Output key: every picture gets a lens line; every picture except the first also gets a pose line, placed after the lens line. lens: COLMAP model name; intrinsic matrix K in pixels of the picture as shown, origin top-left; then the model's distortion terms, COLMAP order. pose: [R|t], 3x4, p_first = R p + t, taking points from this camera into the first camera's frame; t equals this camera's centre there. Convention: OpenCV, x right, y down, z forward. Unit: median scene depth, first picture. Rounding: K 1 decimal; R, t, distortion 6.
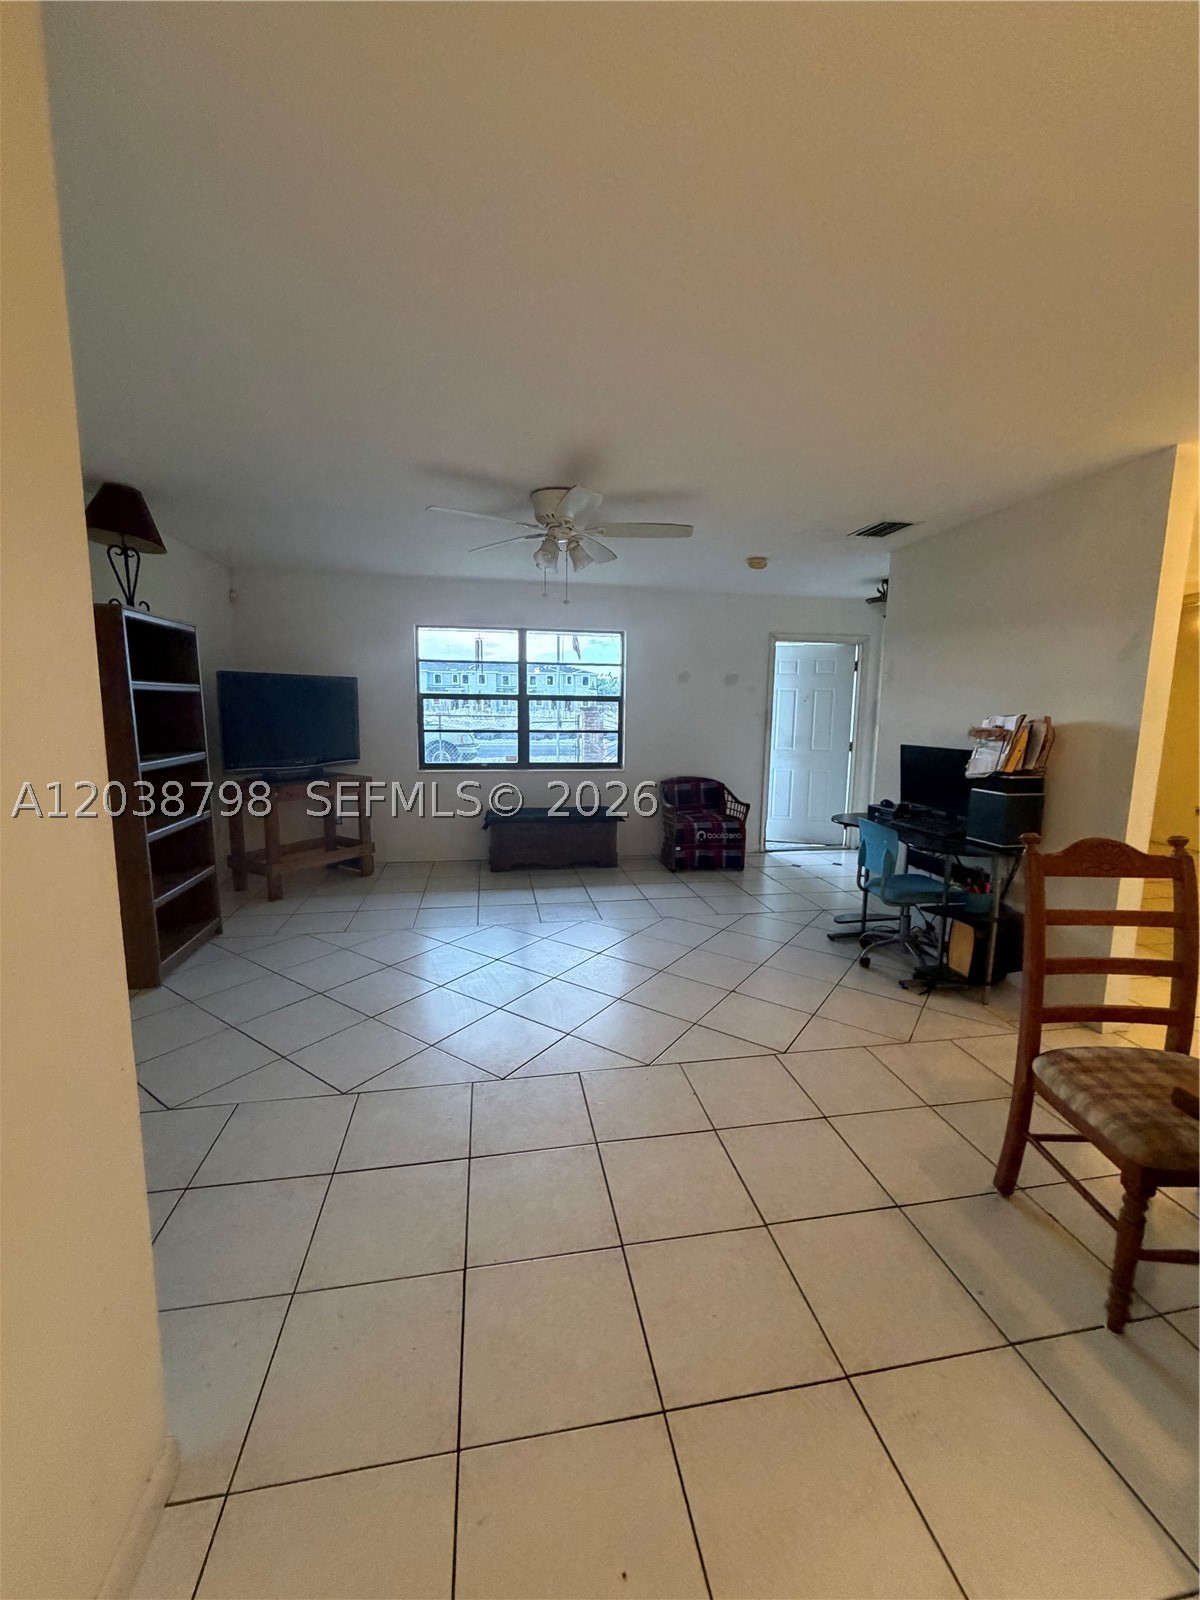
lens RADIAL K [[639.7, 0, 597.4], [0, 639.7, 800.0], [0, 0, 1]] dist [-0.003983, 0.000379]
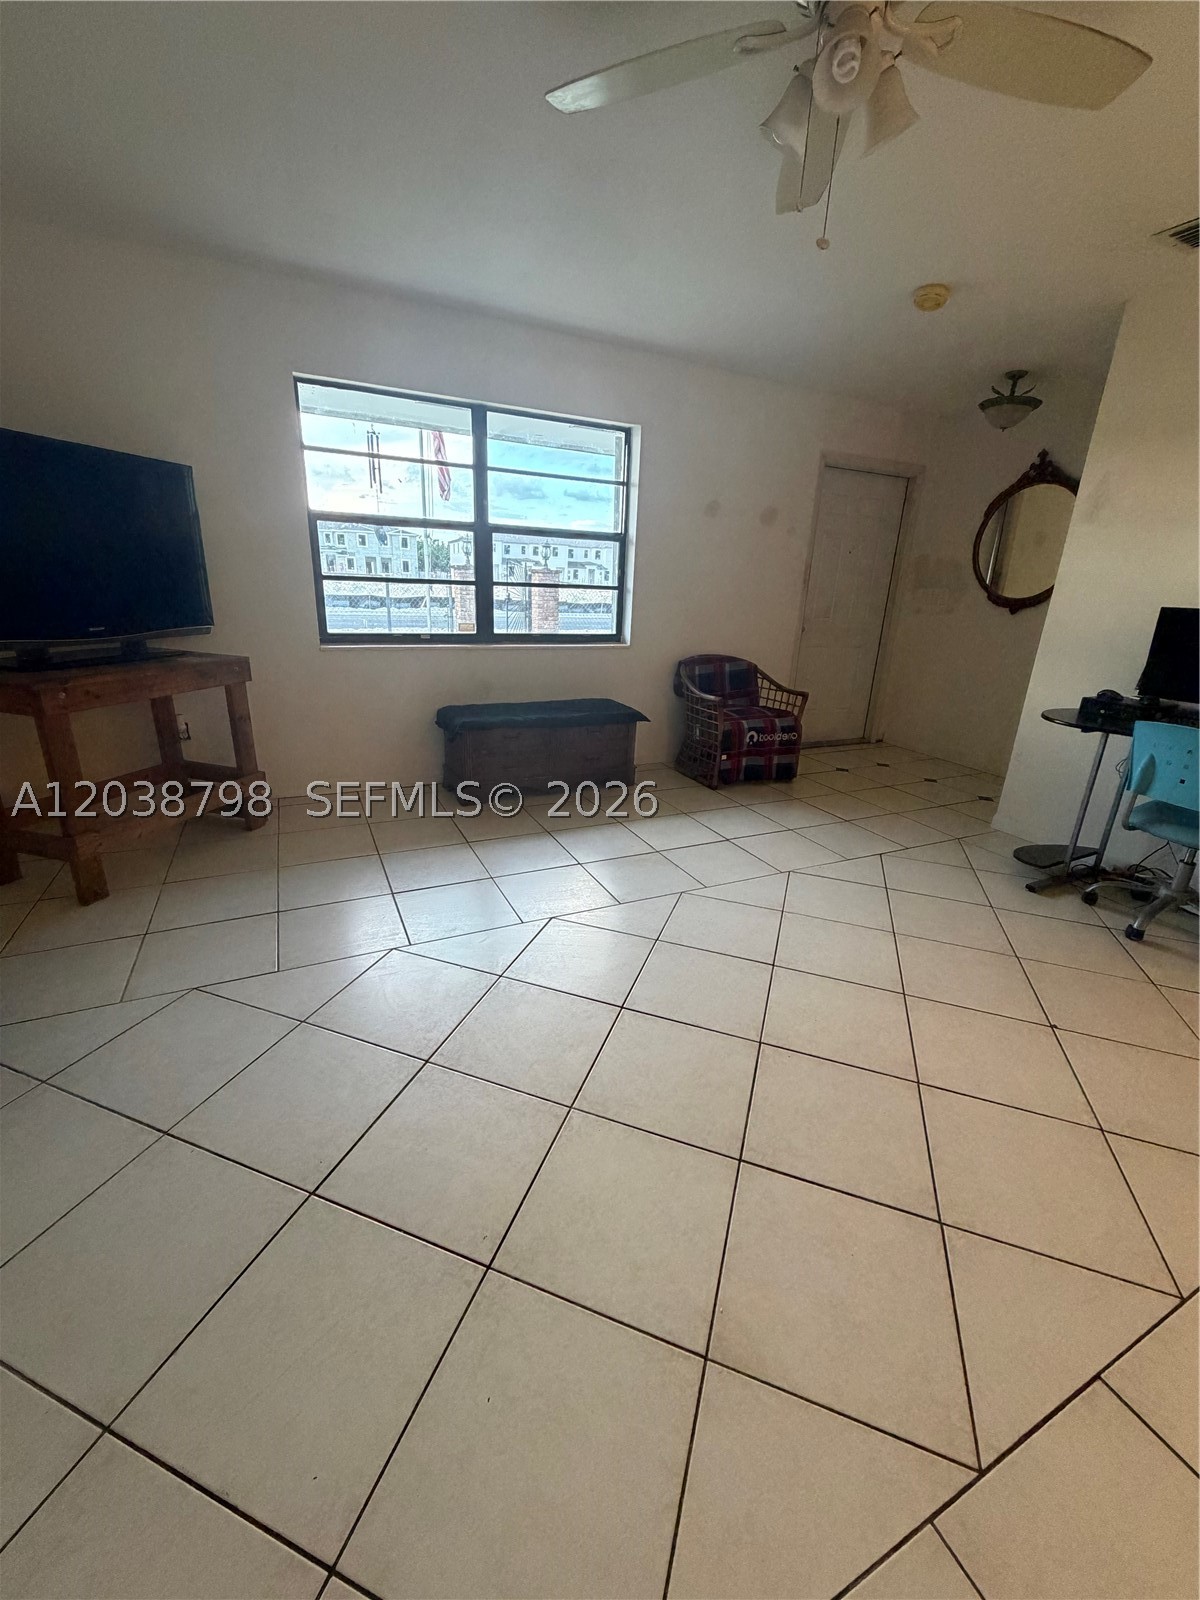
lens RADIAL K [[639.7, 0, 602.1], [0, 639.7, 800.2], [0, 0, 1]] dist [-0.003983, 0.000379]
pose [[0.963091, -0.060670, 0.262251, -0.194505], [0.009883, 0.981581, 0.190790, -0.015385], [-0.268996, -0.181157, 0.945951, 0.337933]]
